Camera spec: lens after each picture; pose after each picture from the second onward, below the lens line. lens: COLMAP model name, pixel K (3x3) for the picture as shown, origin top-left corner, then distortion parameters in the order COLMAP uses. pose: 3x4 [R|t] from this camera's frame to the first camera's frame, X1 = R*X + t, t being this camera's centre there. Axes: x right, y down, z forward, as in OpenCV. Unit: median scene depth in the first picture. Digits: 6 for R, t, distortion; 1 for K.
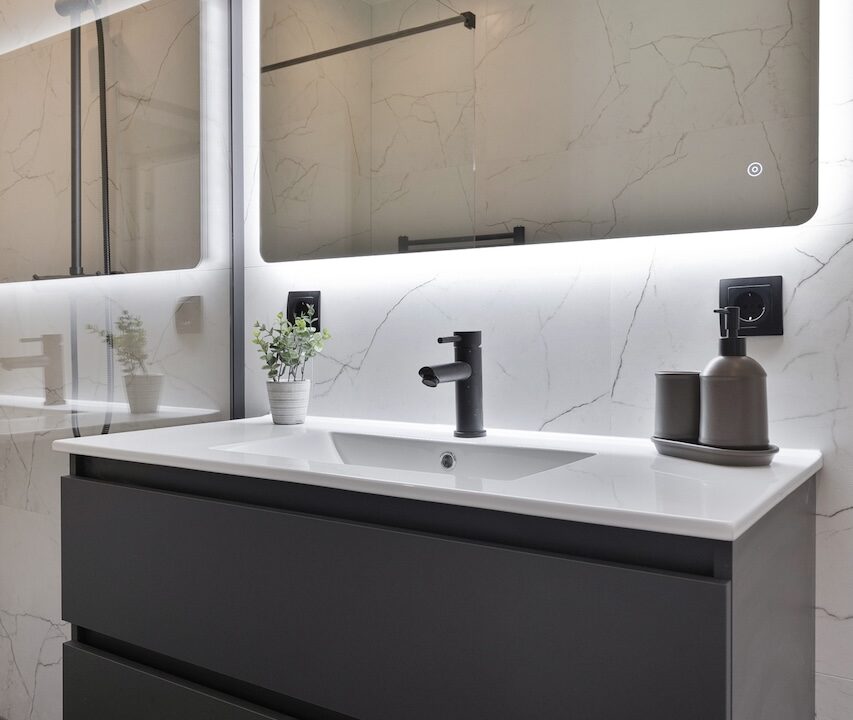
lens RADIAL K [[805.4, 0, 427.9], [0, 805.4, 348.0], [0, 0, 1]] dist [0.007180, -0.008448]
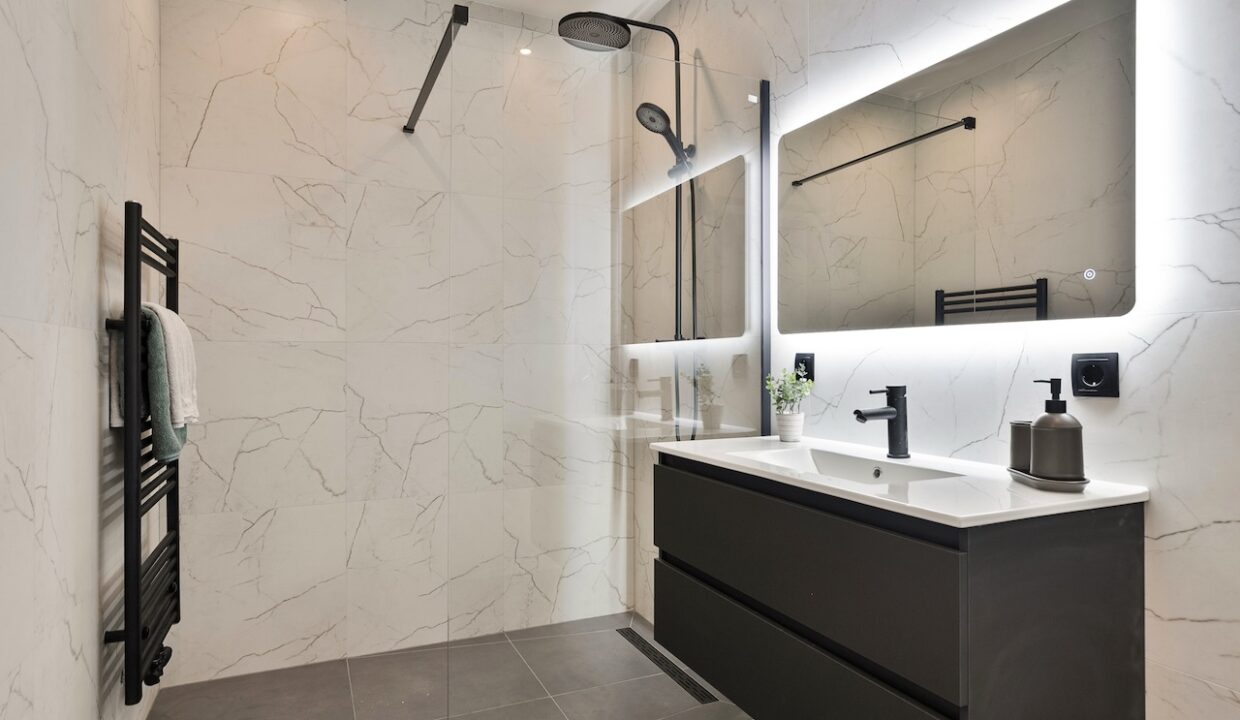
lens RADIAL K [[706.1, 0, 620.5], [0, 706.1, 353.9], [0, 0, 1]] dist [-0.001561, 0.000838]
pose [[0.843545, -0.006378, -0.537021, 0.260161], [-0.003566, 0.999841, -0.017476, -0.044728], [0.537047, 0.016657, 0.843388, -0.286862]]
